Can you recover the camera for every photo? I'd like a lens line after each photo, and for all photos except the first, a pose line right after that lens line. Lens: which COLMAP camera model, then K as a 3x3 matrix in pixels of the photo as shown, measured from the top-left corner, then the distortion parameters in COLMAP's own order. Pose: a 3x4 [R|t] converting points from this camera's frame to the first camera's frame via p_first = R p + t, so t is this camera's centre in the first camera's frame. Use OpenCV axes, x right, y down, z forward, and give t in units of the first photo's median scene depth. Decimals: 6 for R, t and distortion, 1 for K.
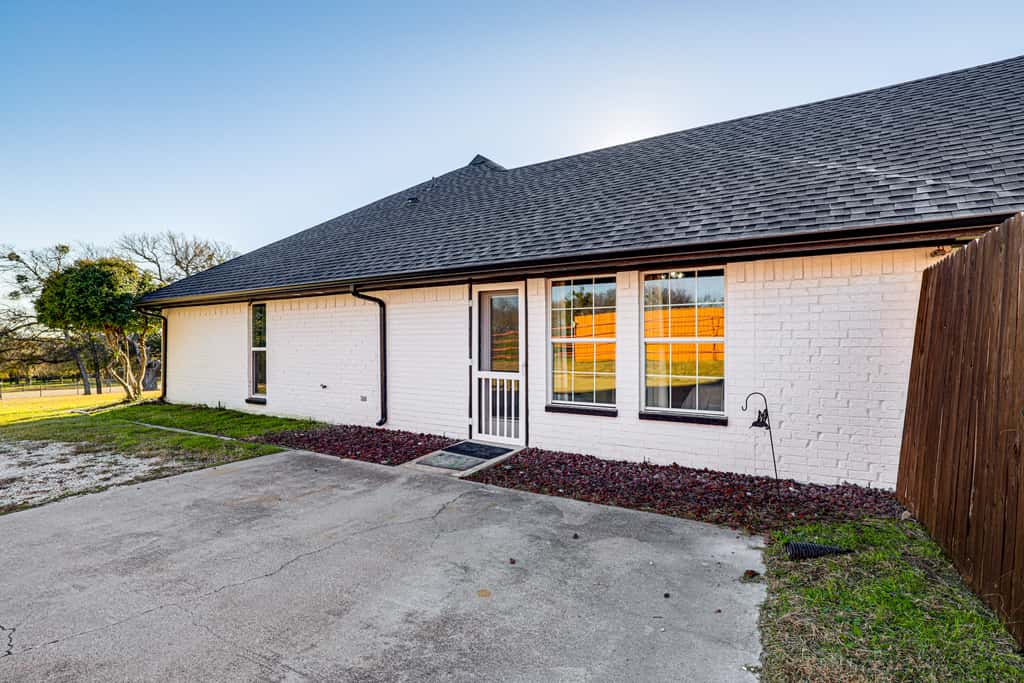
lens RADIAL K [[499.4, 0, 512.8], [0, 499.4, 339.7], [0, 0, 1]] dist [-0.042832, 0.025285]
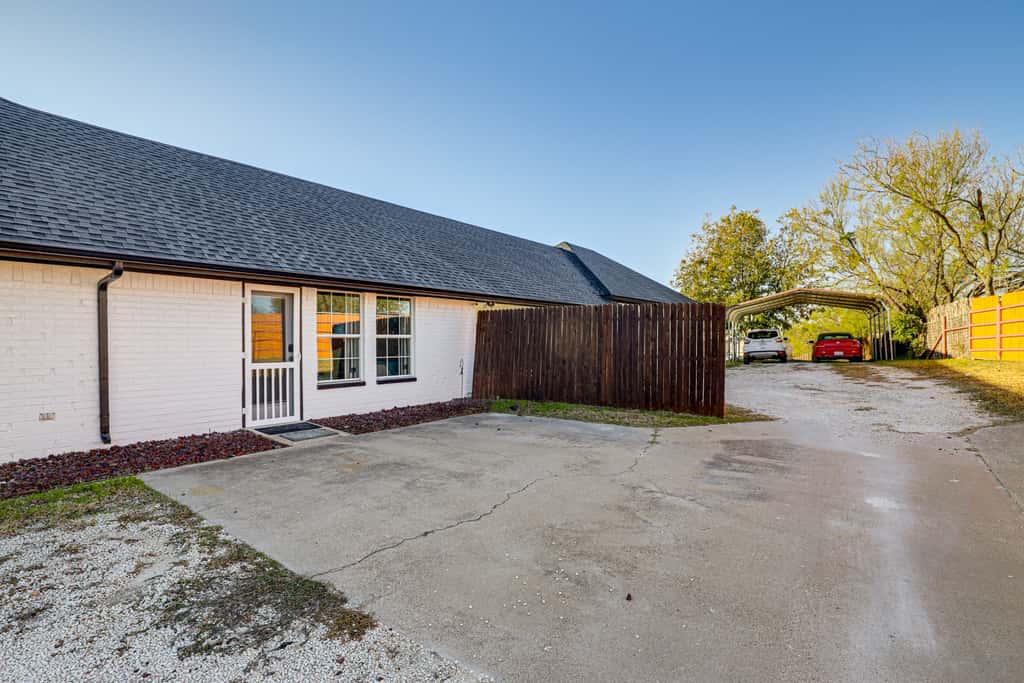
lens RADIAL K [[504.4, 0, 512.0], [0, 504.4, 341.5], [0, 0, 1]] dist [-0.042076, 0.026488]
pose [[0.091943, 0.000181, 0.995764, -1.181212], [0.000173, 1.000000, -0.000197, 0.016703], [-0.995764, 0.000190, 0.091943, 0.360051]]
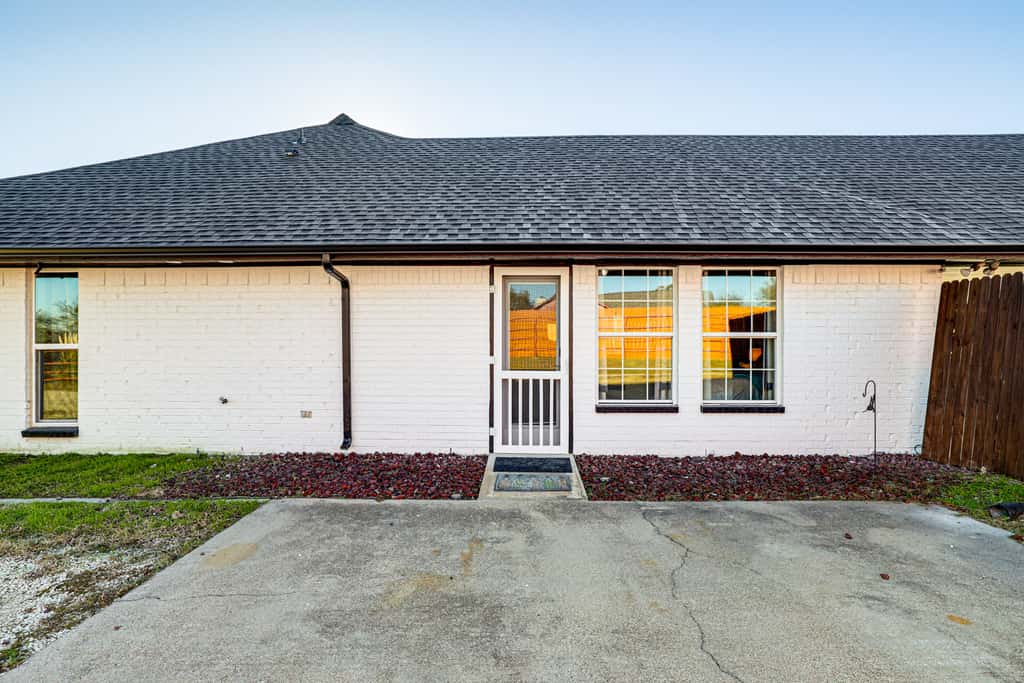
lens RADIAL K [[499.4, 0, 512.8], [0, 499.4, 339.7], [0, 0, 1]] dist [-0.042832, 0.025285]
pose [[0.859147, 0.003992, 0.511713, -0.518016], [-0.005363, 0.999985, 0.001203, 0.010602], [-0.511700, -0.003778, 0.859156, 0.292346]]
